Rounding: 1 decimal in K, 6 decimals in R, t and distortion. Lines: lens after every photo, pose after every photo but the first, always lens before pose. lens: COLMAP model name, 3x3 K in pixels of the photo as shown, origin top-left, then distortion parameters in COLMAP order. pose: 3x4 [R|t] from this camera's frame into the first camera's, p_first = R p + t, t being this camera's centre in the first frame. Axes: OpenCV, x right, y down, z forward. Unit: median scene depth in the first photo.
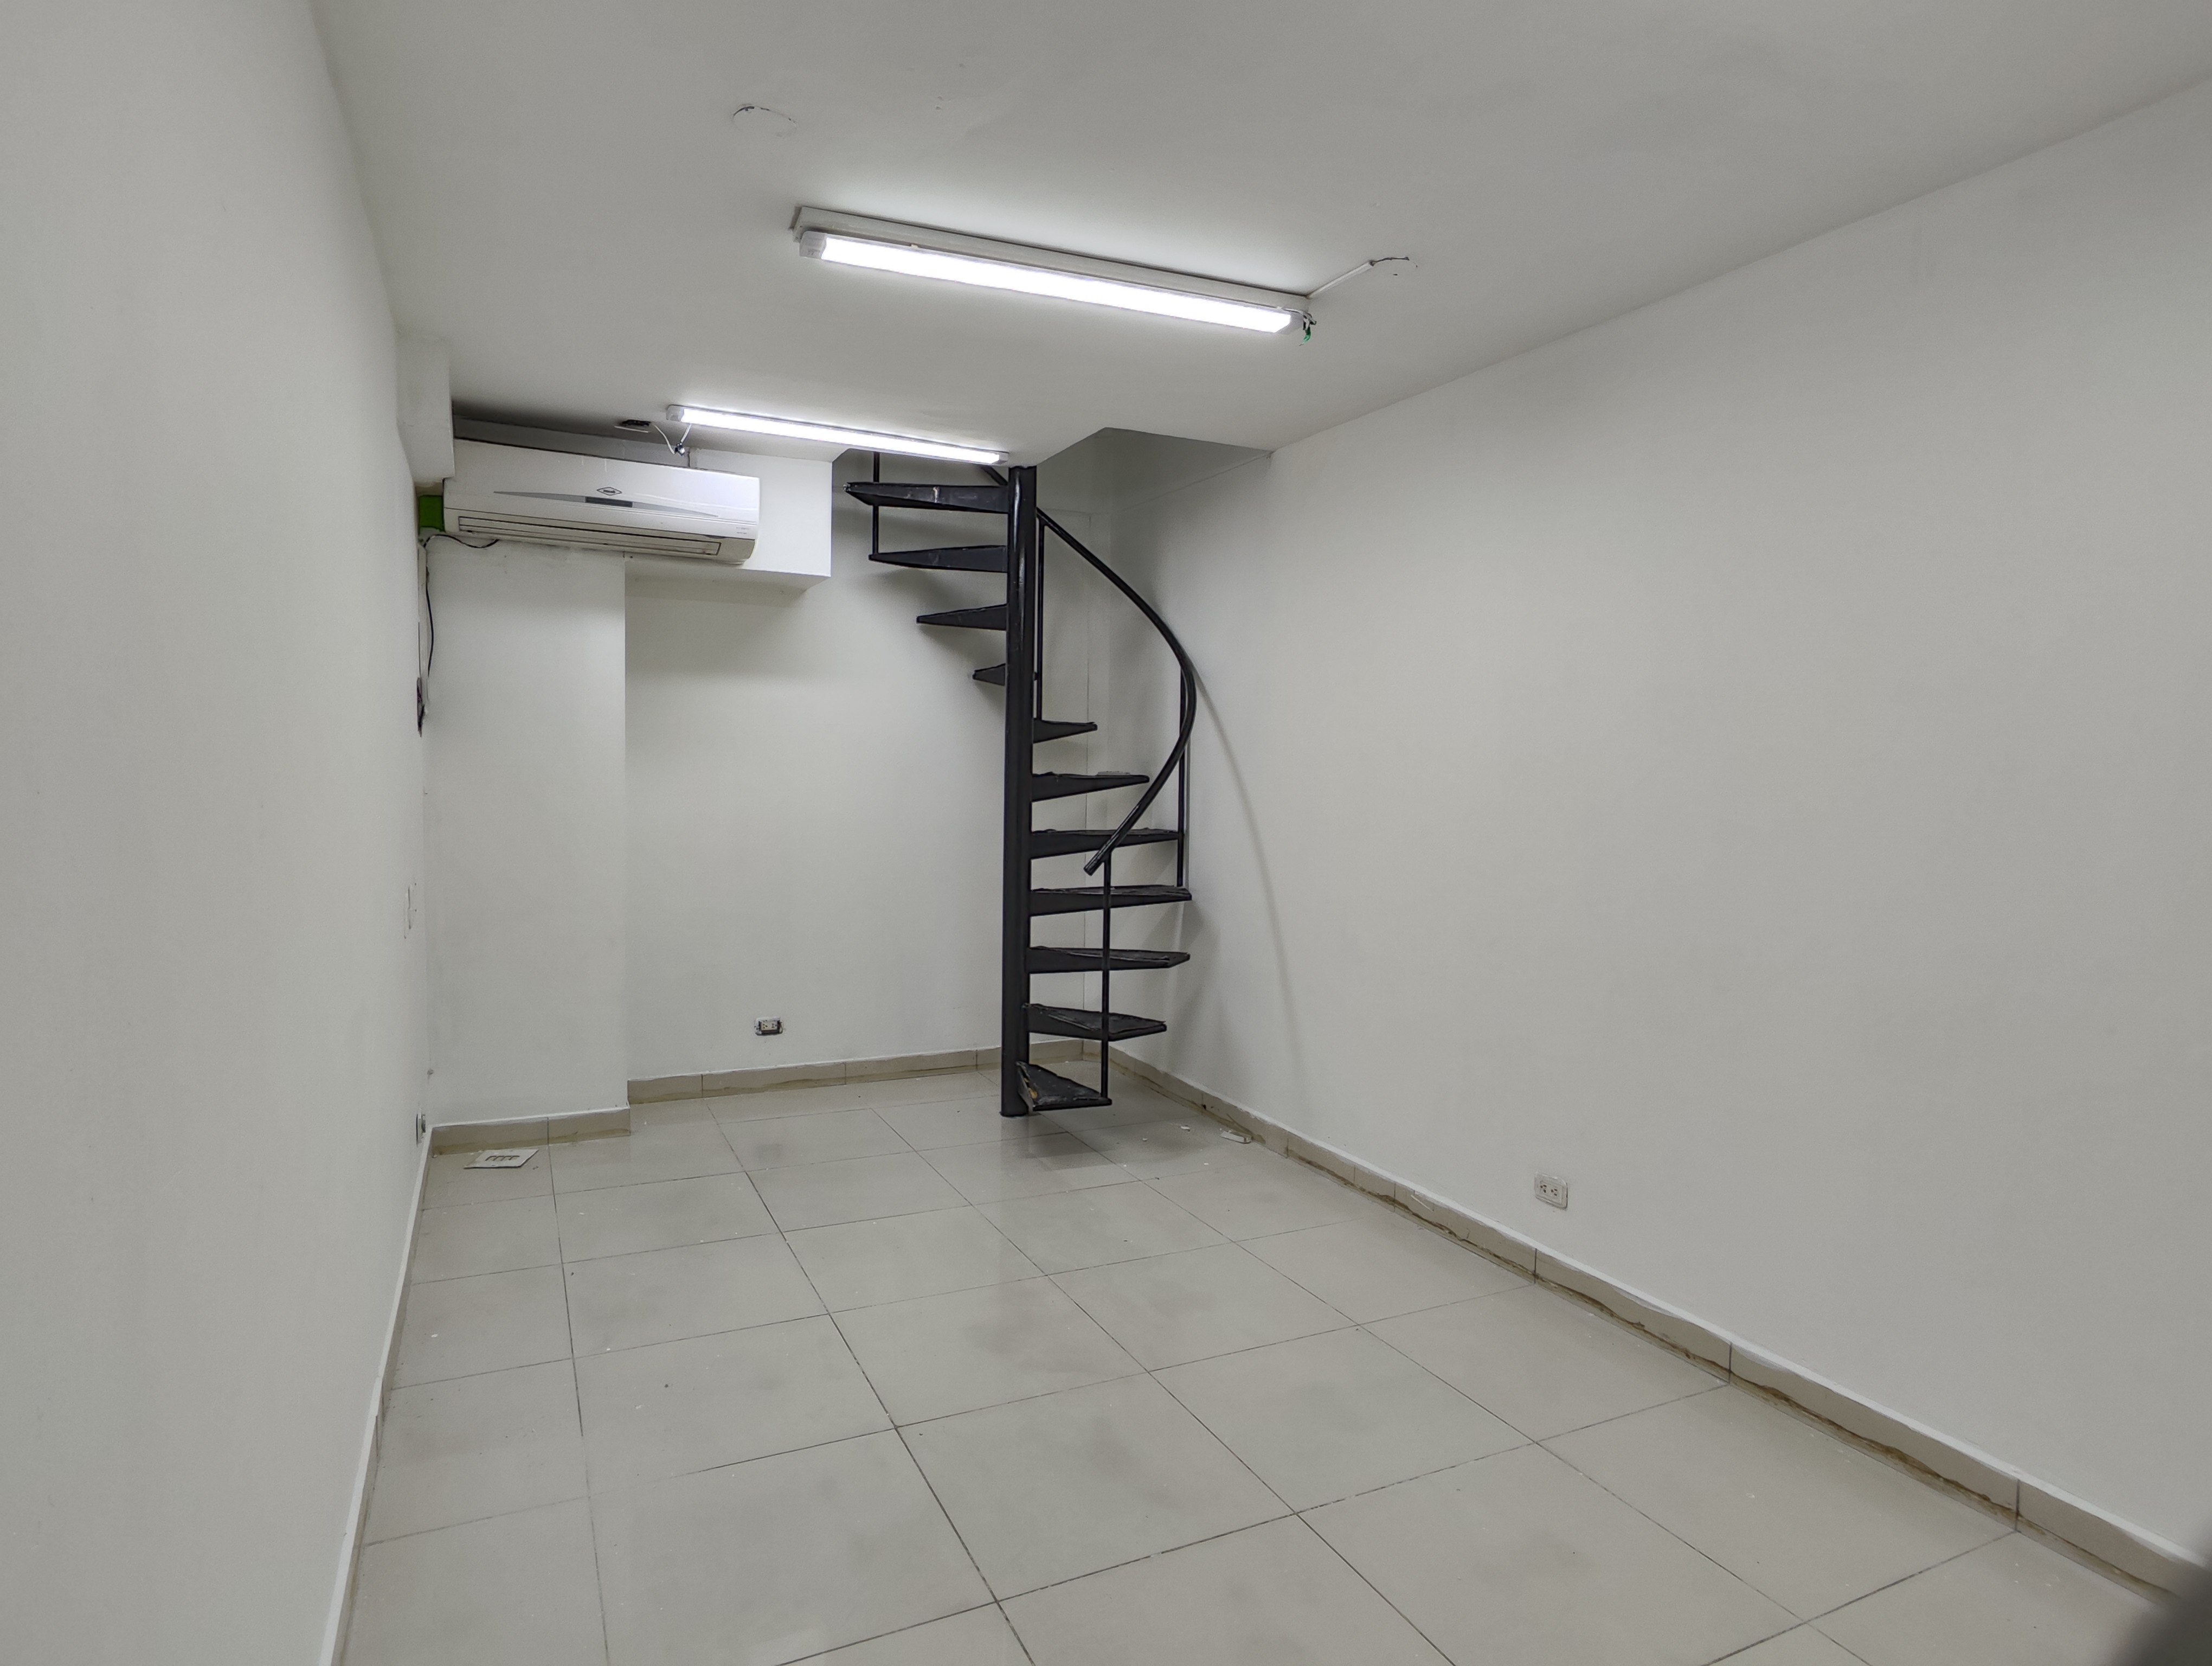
lens RADIAL K [[1255.0, 0, 1101.1], [0, 1255.0, 836.0], [0, 0, 1]] dist [-0.024167, 0.024666]
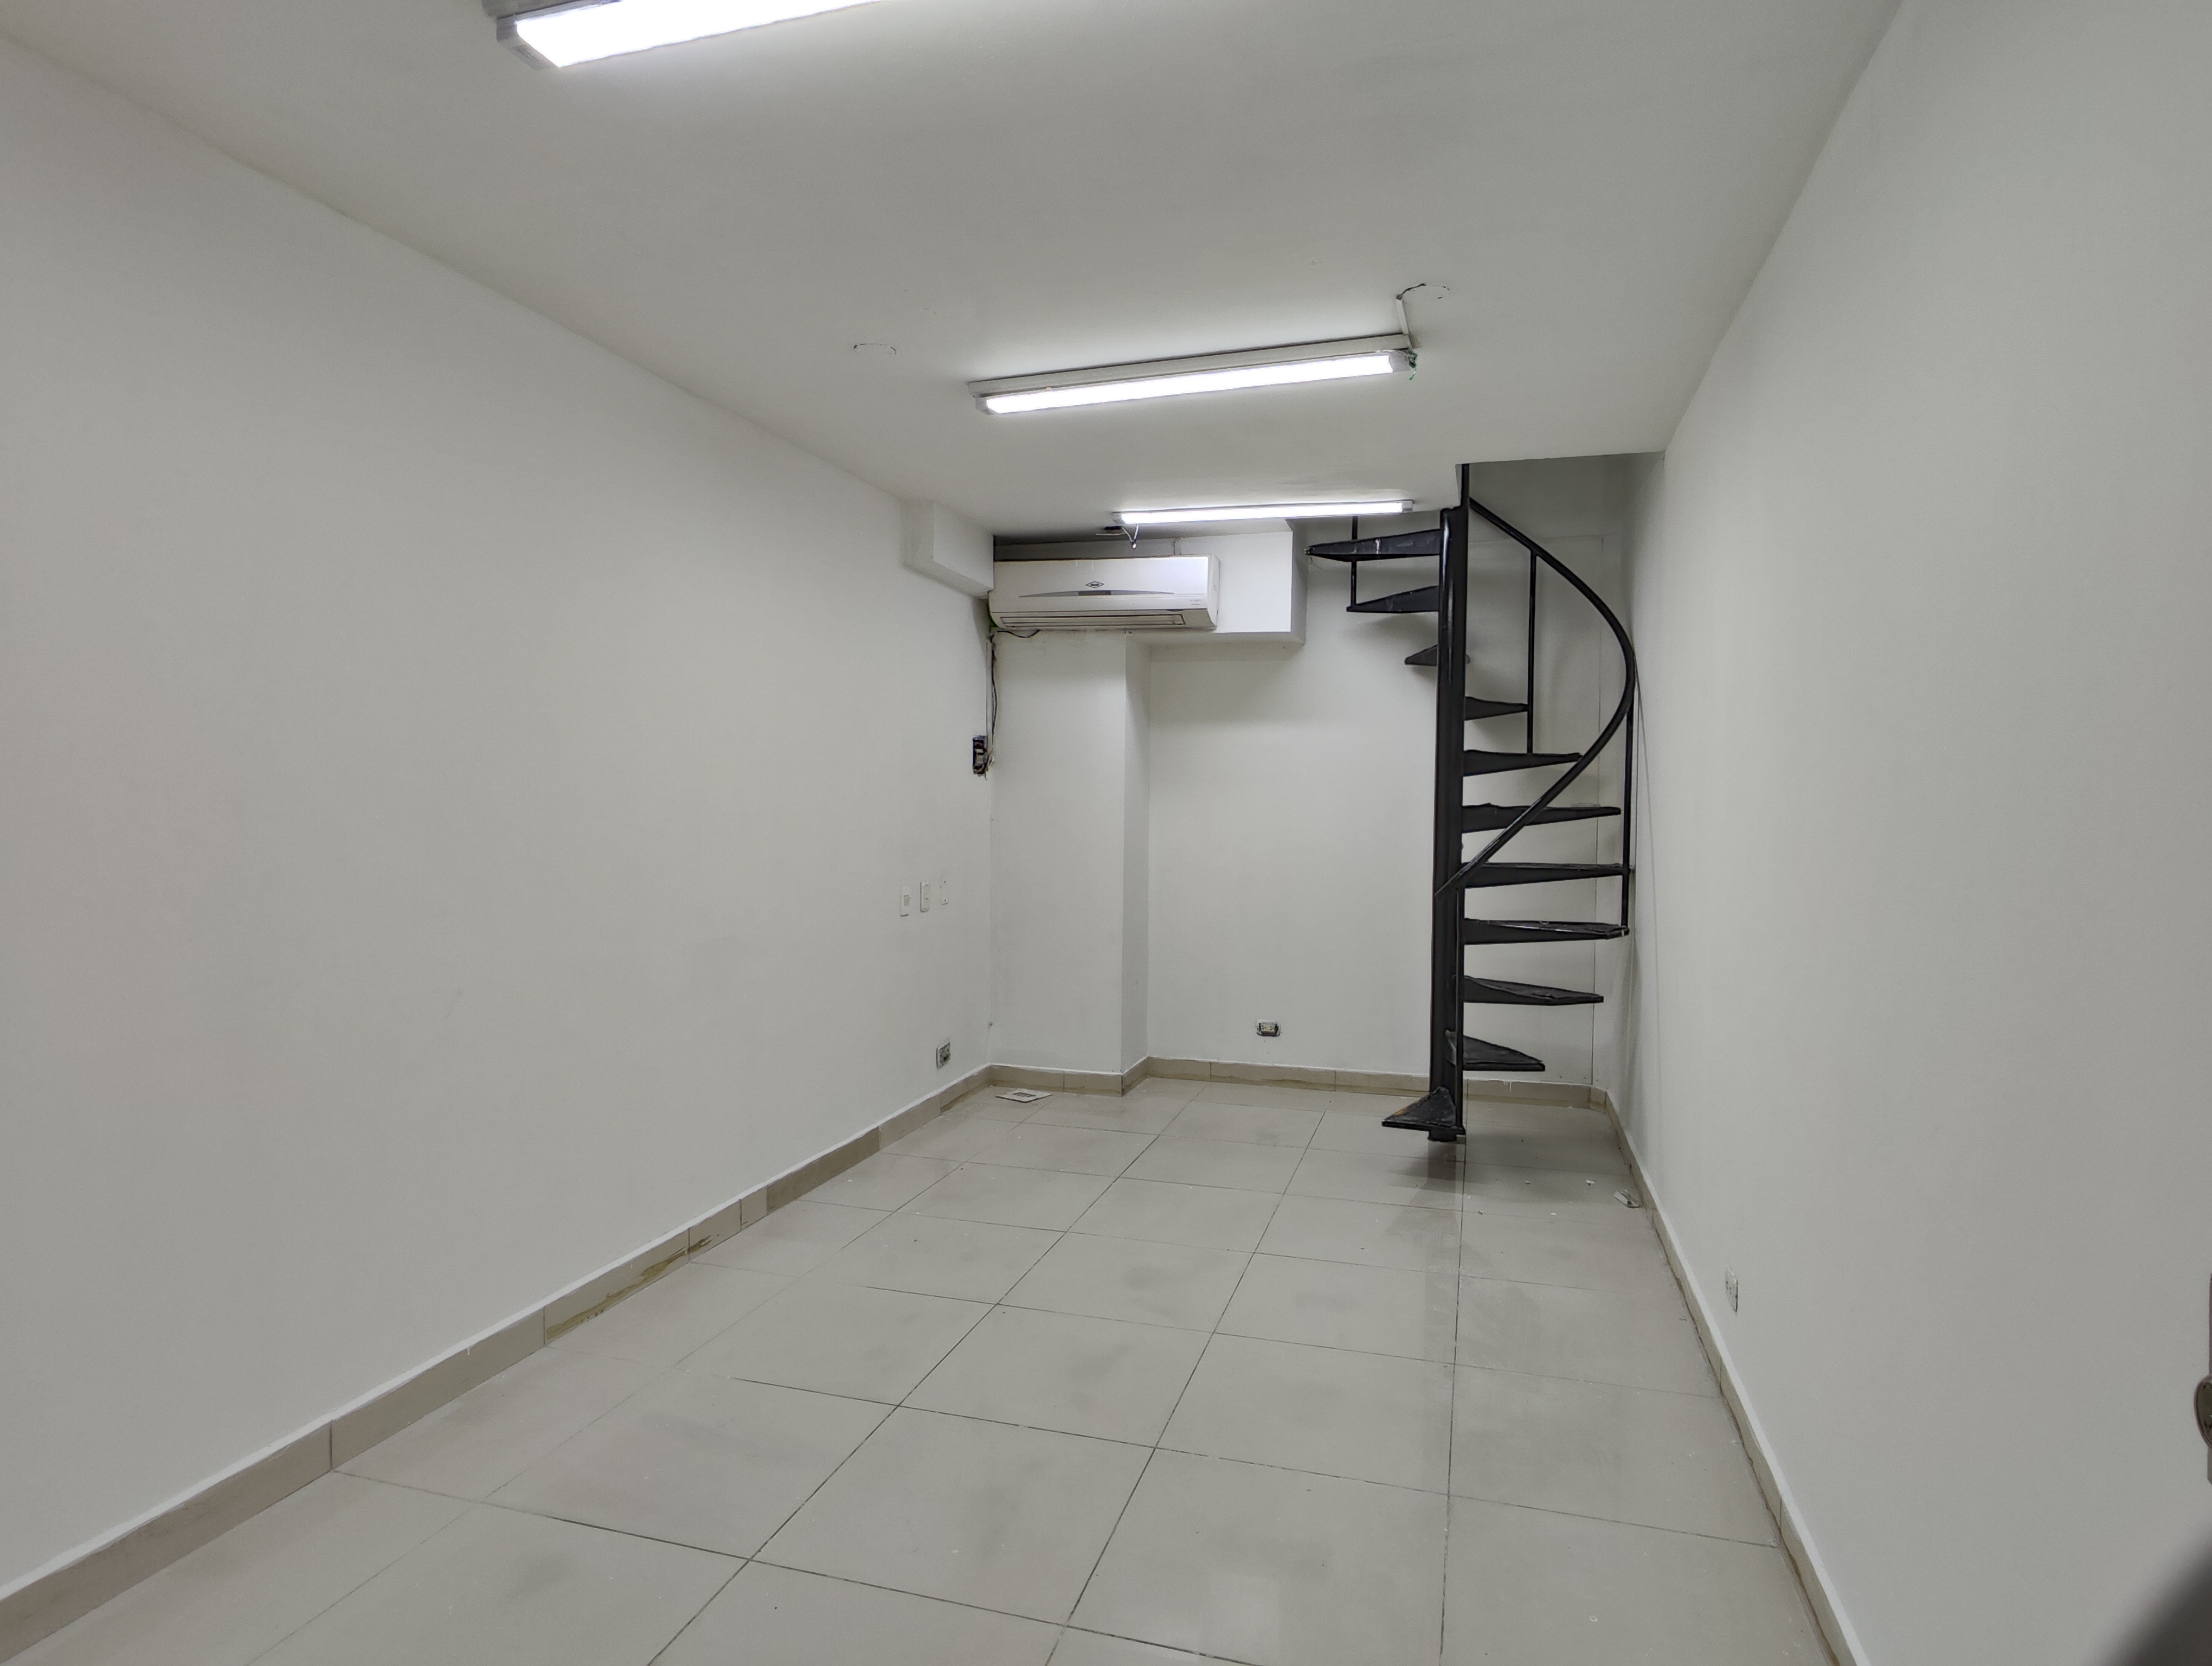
lens RADIAL K [[1255.0, 0, 1101.1], [0, 1255.0, 836.0], [0, 0, 1]] dist [-0.024167, 0.024666]
pose [[0.740239, 0.012765, -0.672222, 0.436575], [-0.037474, 0.999049, -0.022294, 0.009713], [0.671298, 0.041694, 0.740013, 0.055715]]
